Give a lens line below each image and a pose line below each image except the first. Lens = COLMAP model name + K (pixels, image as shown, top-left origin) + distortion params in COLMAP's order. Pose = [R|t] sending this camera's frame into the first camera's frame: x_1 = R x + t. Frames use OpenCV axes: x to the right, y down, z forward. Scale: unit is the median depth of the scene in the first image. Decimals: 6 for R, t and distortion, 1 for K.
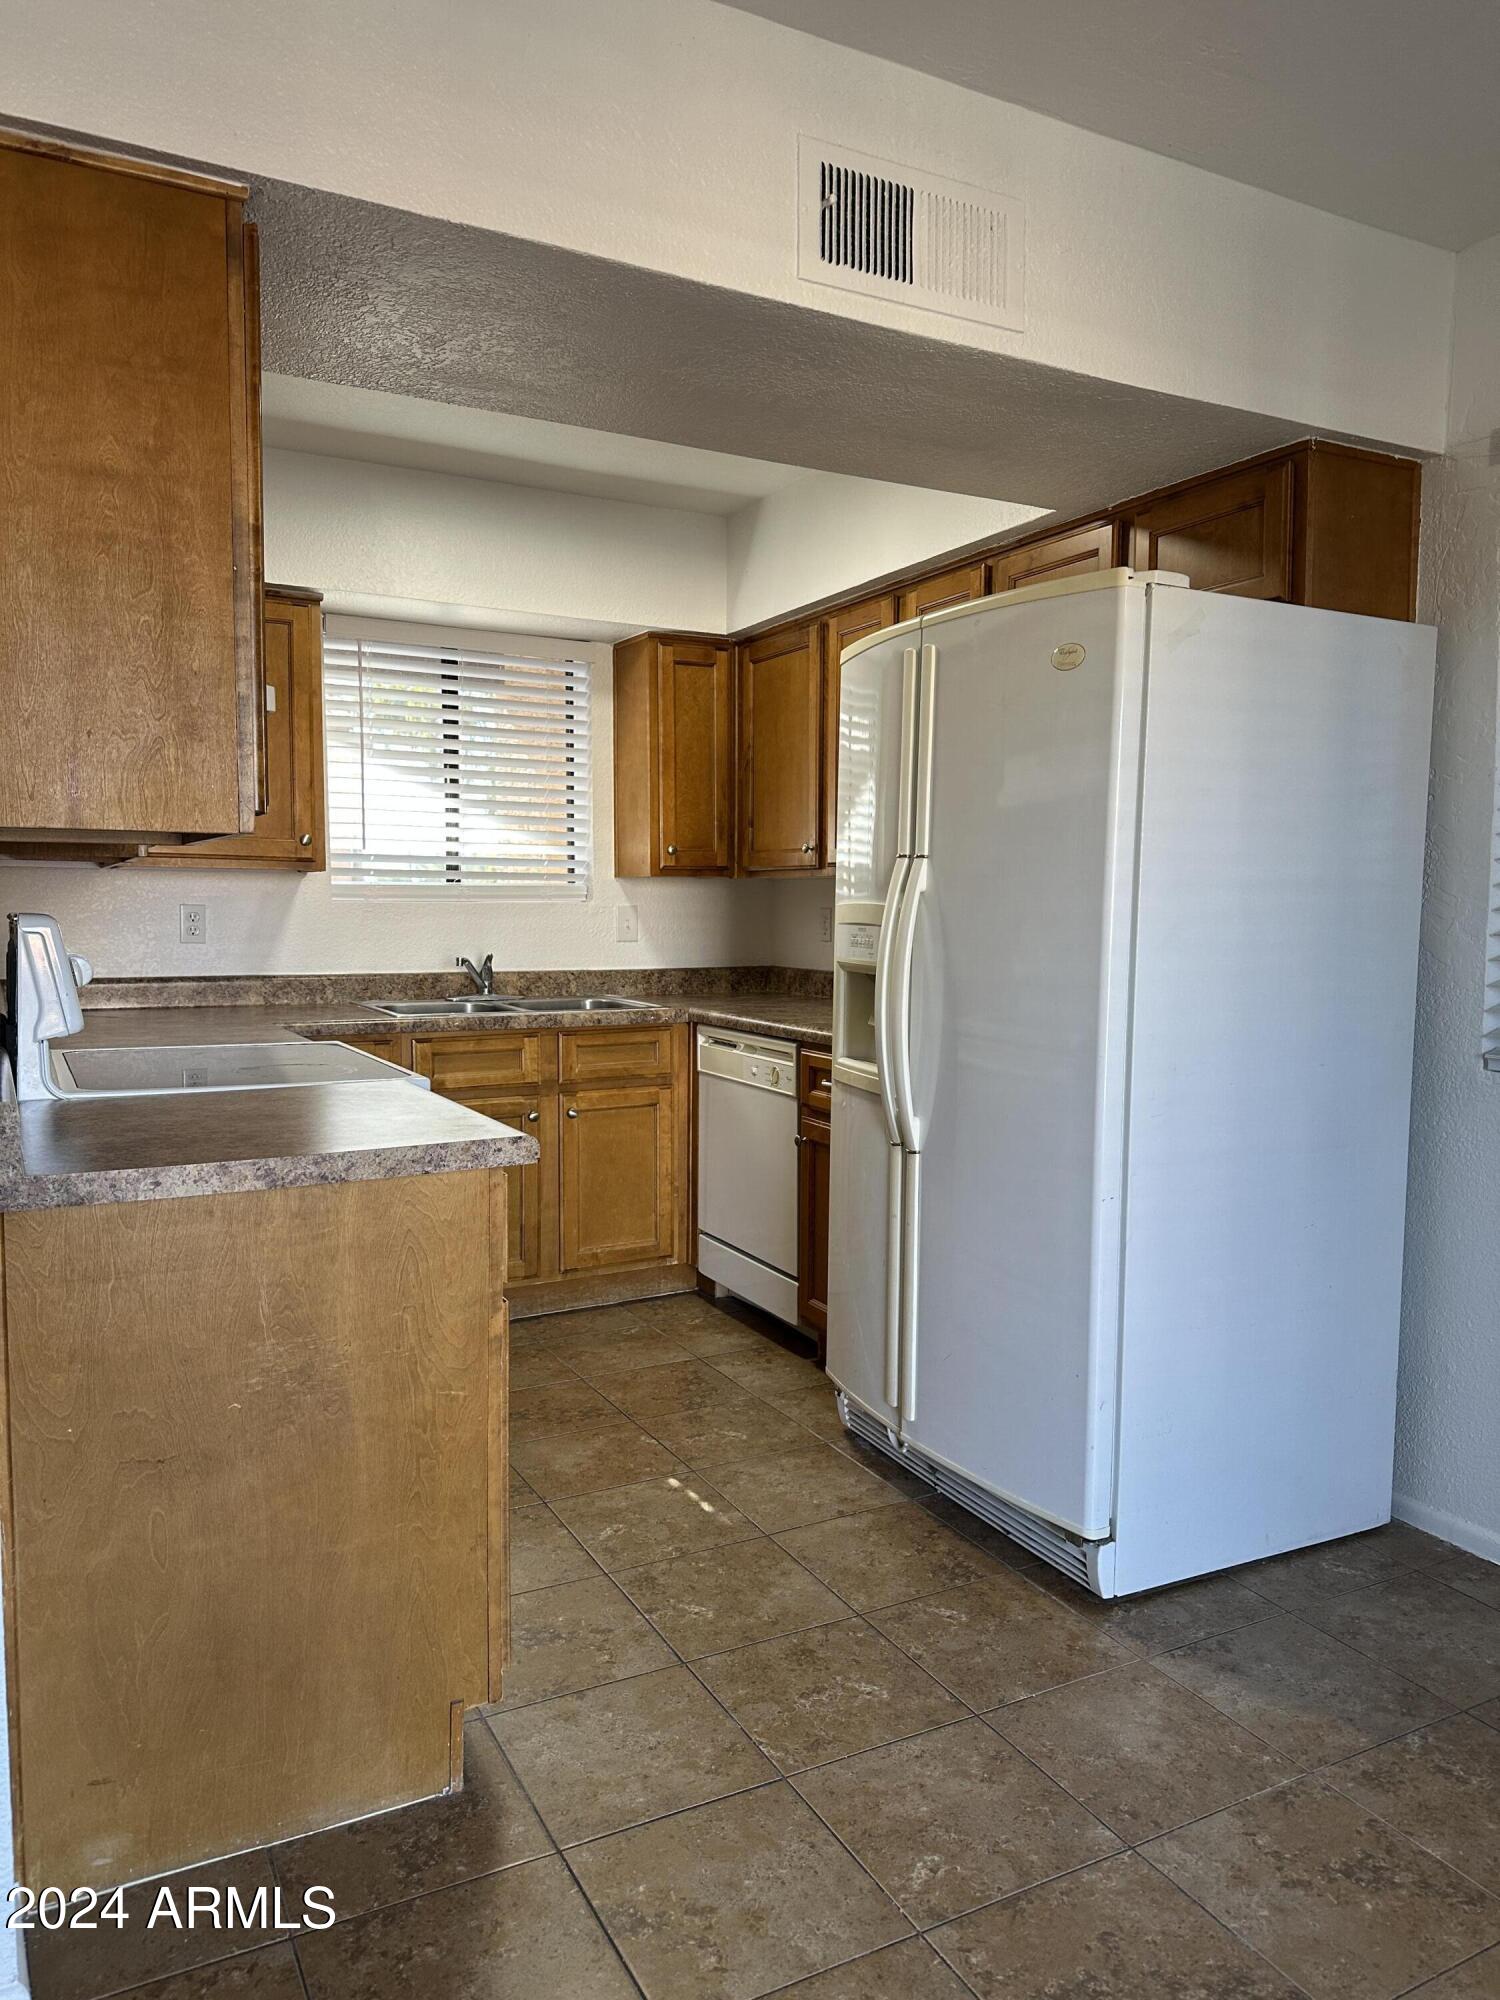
lens RADIAL K [[1409.2, 0, 757.3], [0, 1409.2, 1009.8], [0, 0, 1]] dist [0.065543, -0.085685]
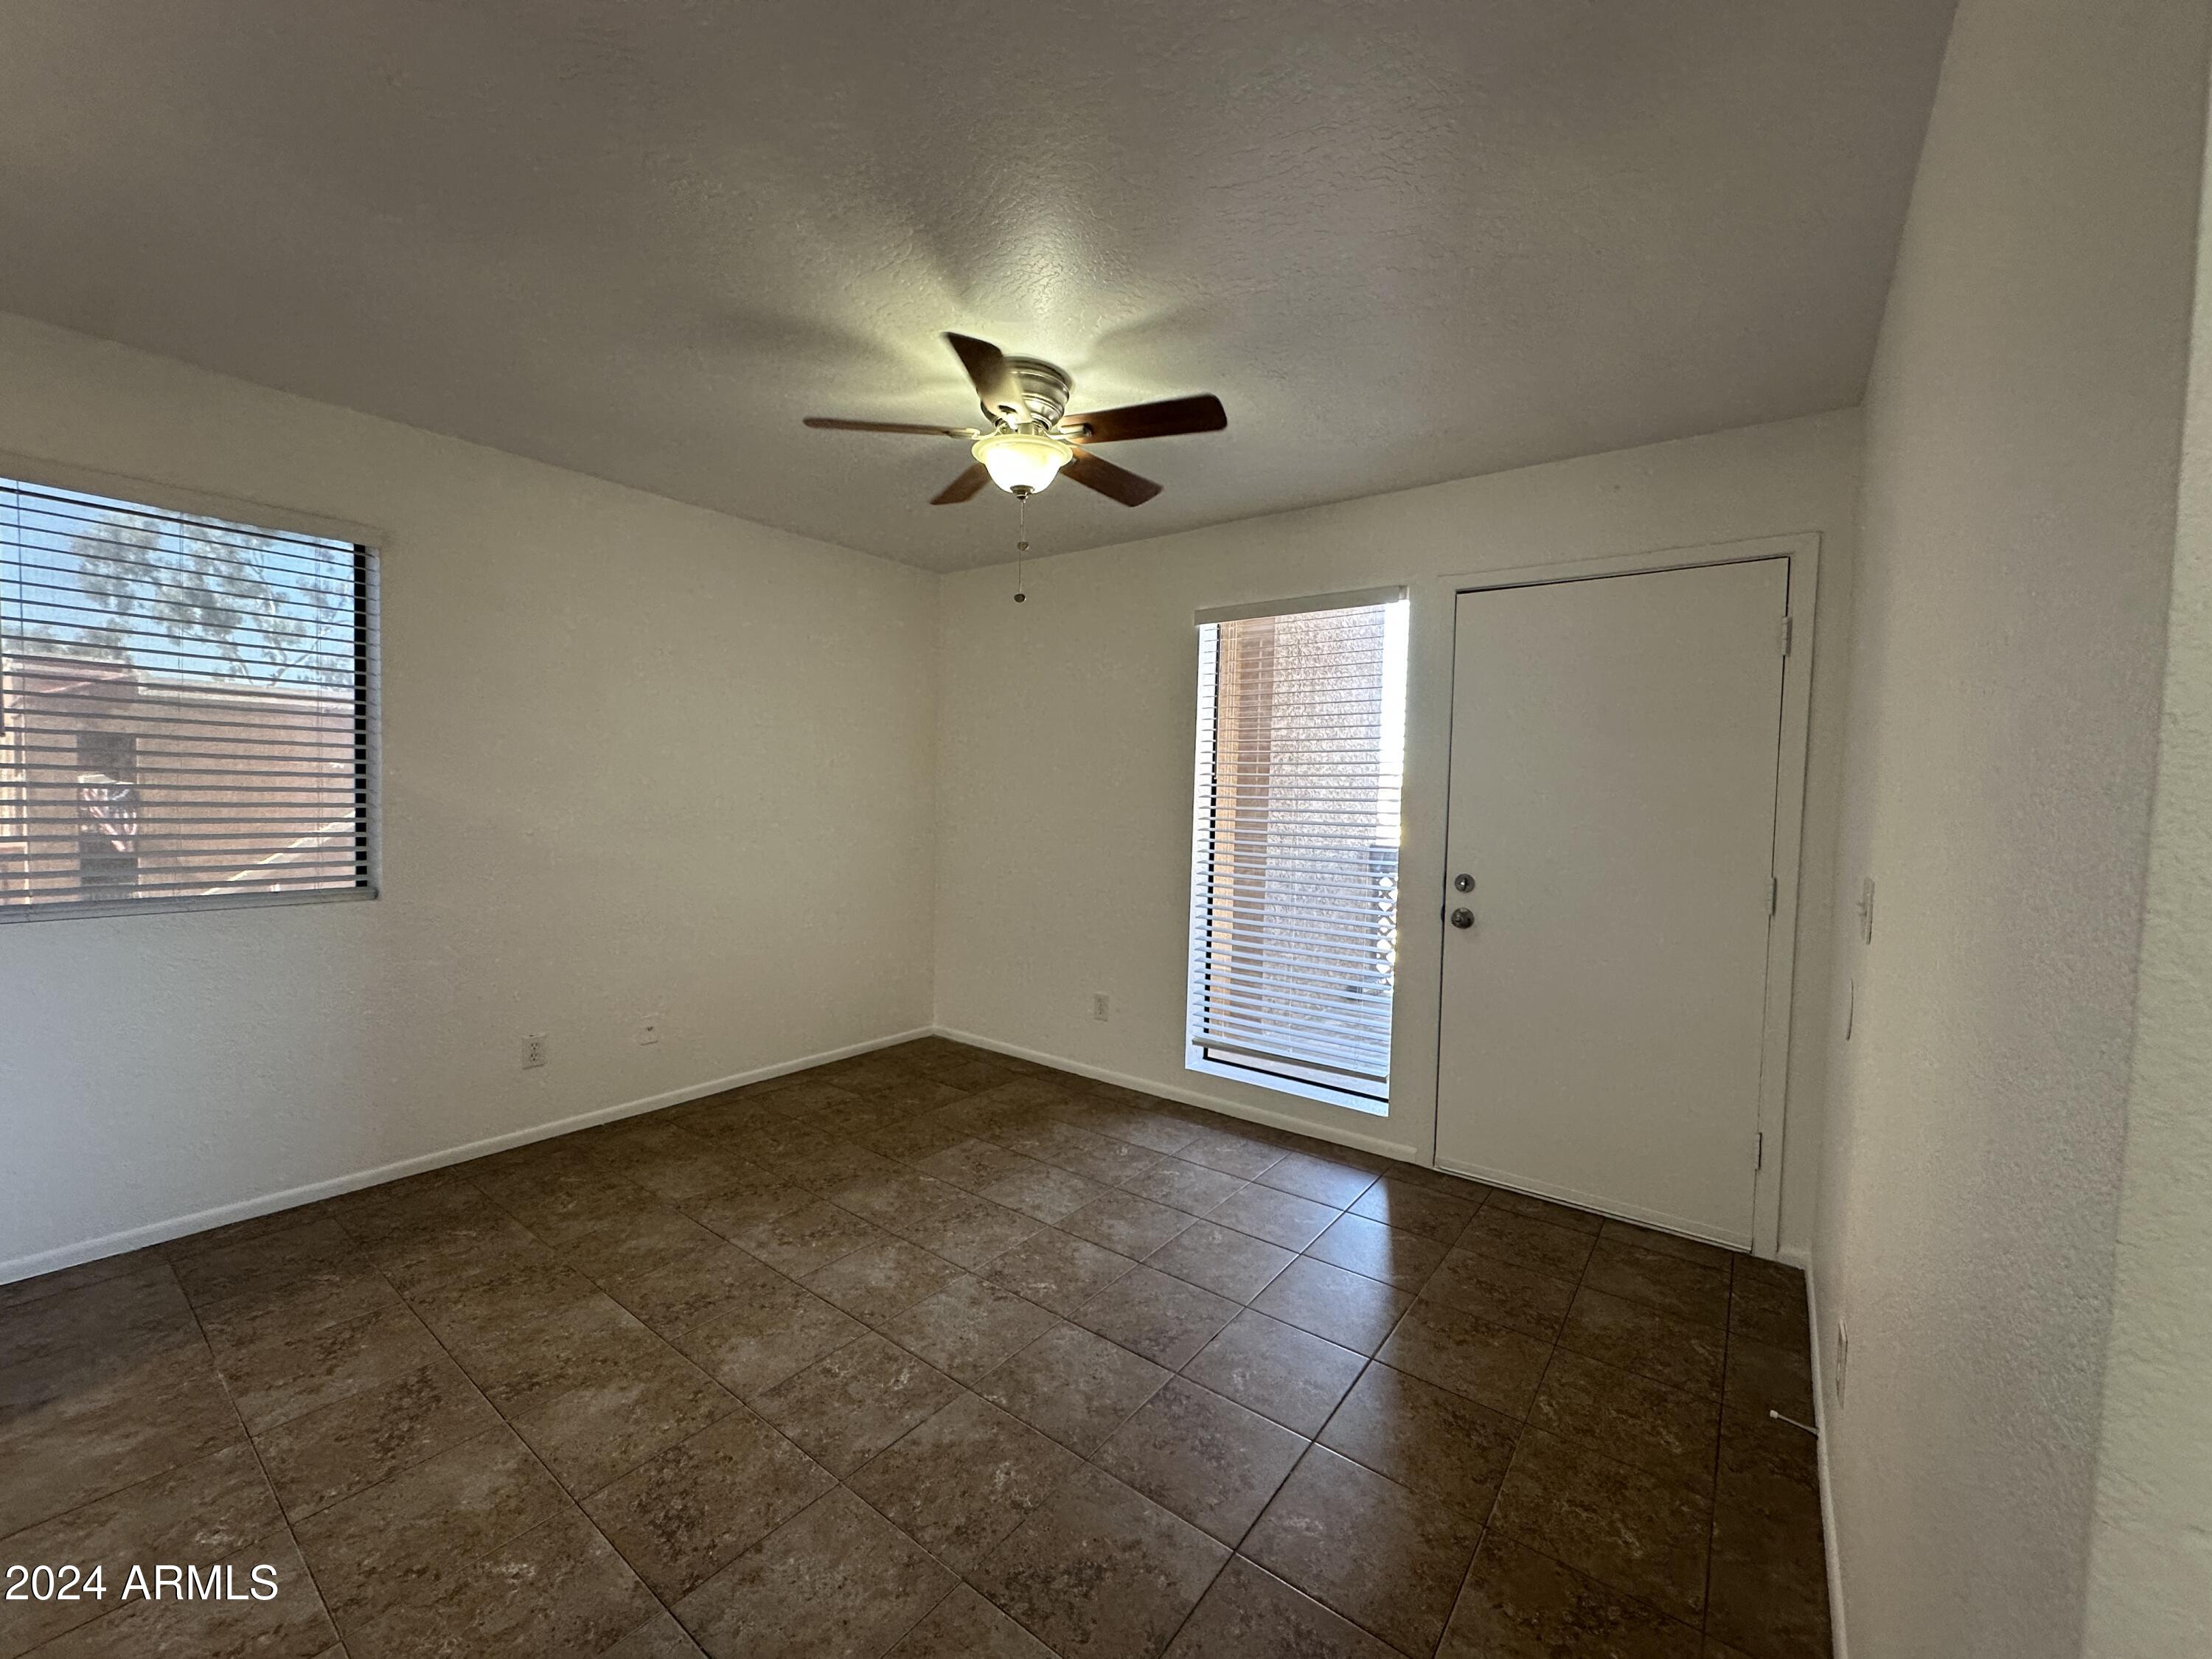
lens RADIAL K [[881.7, 0, 1099.5], [0, 881.7, 834.6], [0, 0, 1]] dist [-0.002020, 0.000441]
pose [[-0.422499, -0.059834, 0.904386, -0.550559], [0.041284, 0.995513, 0.085149, -0.059004], [-0.905423, 0.073312, -0.418133, 0.304768]]
